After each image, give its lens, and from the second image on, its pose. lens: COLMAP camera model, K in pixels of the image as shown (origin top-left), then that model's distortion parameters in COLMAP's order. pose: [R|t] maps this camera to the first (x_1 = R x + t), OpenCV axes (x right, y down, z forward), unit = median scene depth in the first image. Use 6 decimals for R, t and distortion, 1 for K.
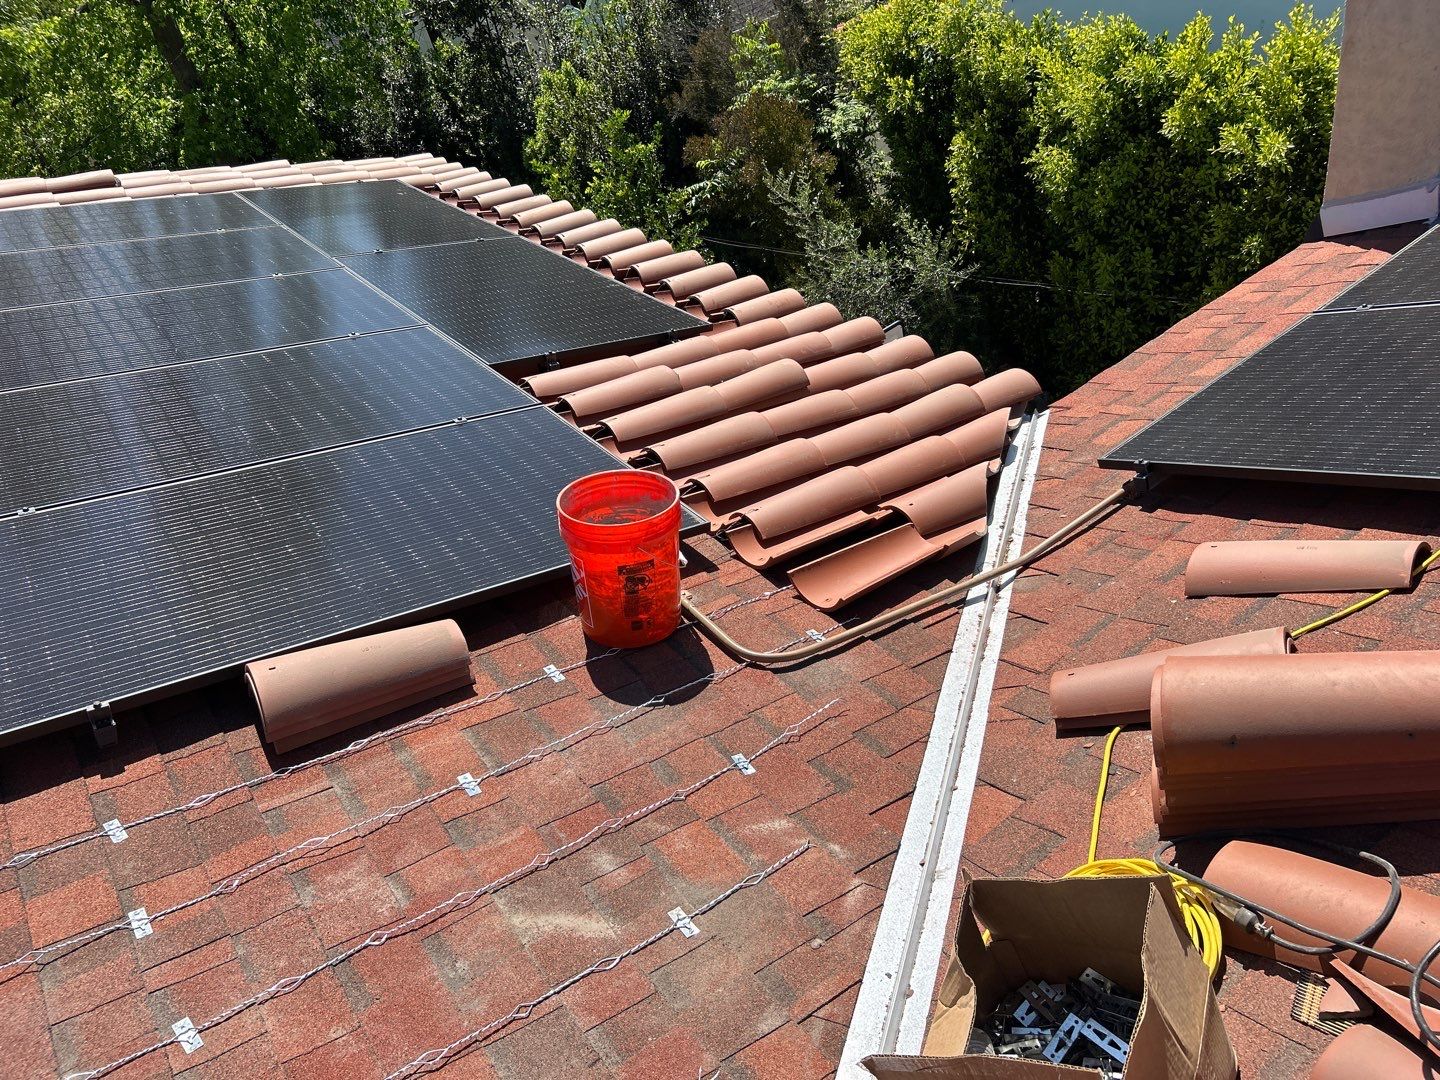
lens RADIAL K [[1075.3, 0, 724.2], [0, 1075.3, 518.3], [0, 0, 1]] dist [0.059350, -0.067533]
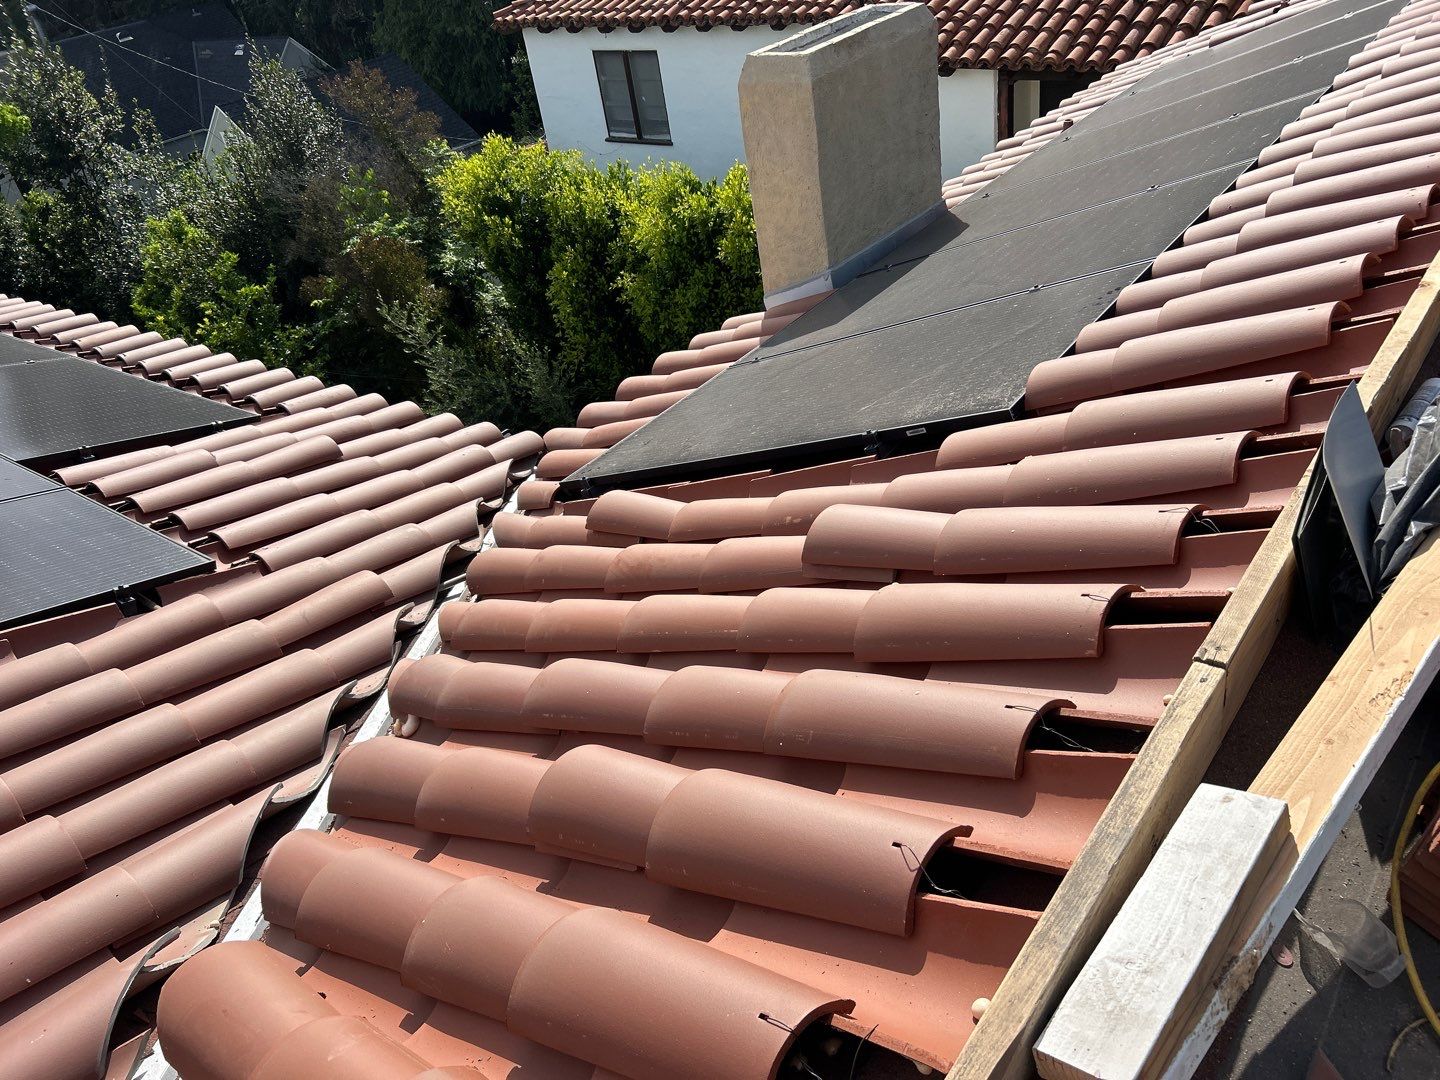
lens RADIAL K [[1081.8, 0, 733.8], [0, 1081.8, 538.8], [0, 0, 1]] dist [0.037117, -0.029492]
pose [[0.954563, -0.095115, 0.282424, 0.155585], [0.125294, 0.987960, -0.090754, 0.128608], [-0.270391, 0.122016, 0.954987, -0.208934]]
